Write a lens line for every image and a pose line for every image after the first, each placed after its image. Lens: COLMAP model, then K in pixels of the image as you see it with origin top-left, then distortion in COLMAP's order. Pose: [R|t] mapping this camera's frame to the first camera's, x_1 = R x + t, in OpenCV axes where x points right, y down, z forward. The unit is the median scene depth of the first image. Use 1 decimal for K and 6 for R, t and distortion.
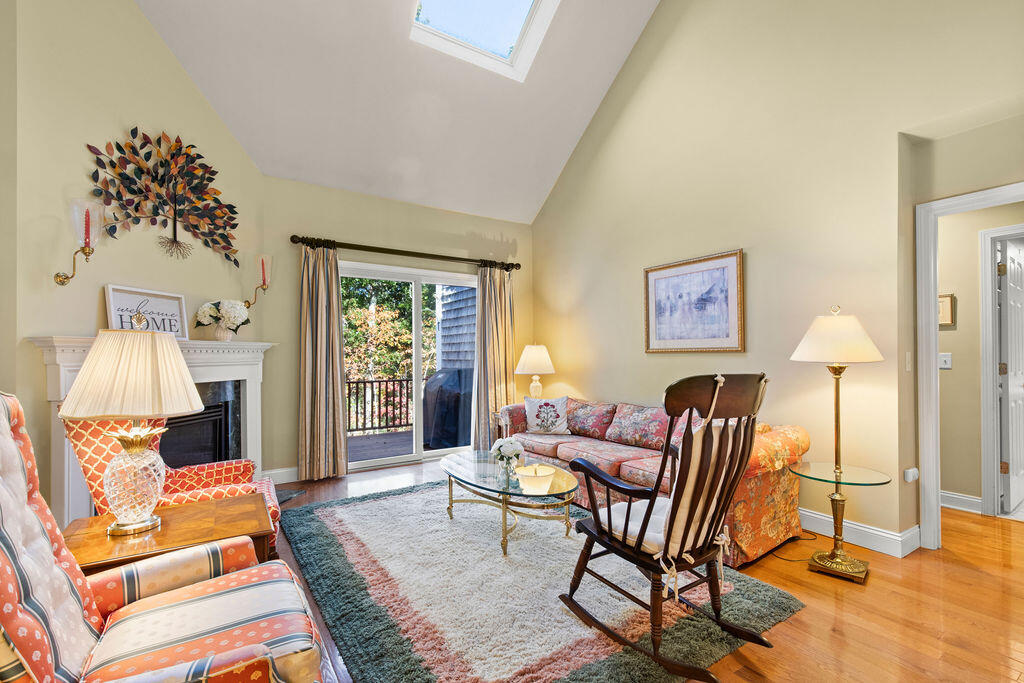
lens RADIAL K [[462.5, 0, 500.8], [0, 462.5, 355.9], [0, 0, 1]] dist [0.000779, 0.000302]
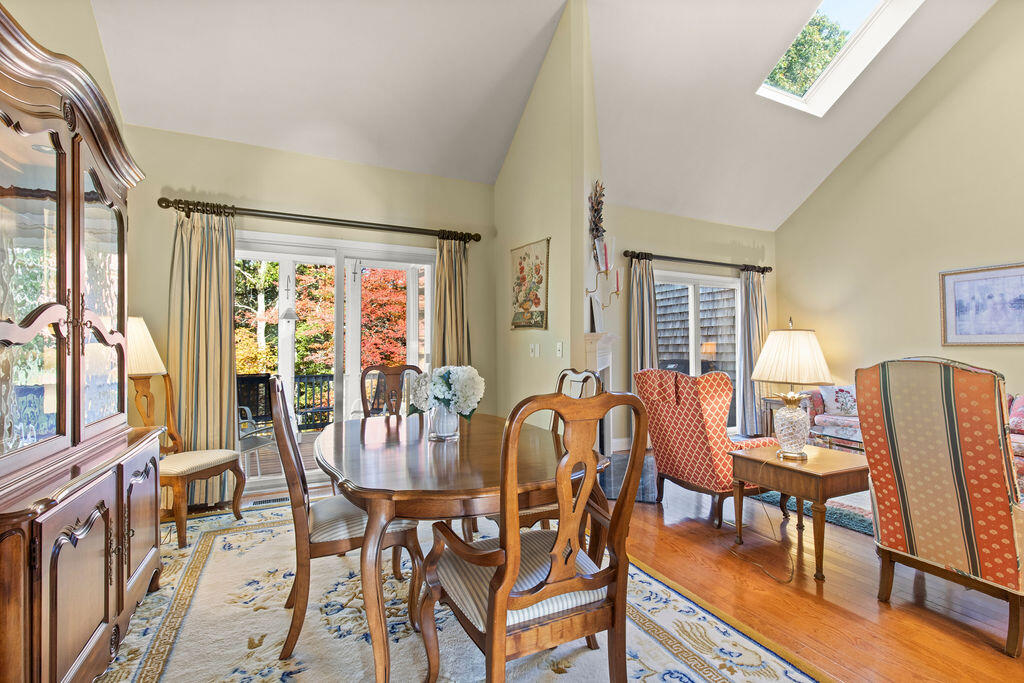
lens RADIAL K [[462.5, 0, 513.2], [0, 462.5, 341.0], [0, 0, 1]] dist [0.000779, 0.000302]
pose [[0.992067, 0.001503, -0.125705, -0.594476], [-0.003789, 0.999832, -0.017951, 0.005185], [0.125657, 0.018285, 0.991905, -0.265060]]
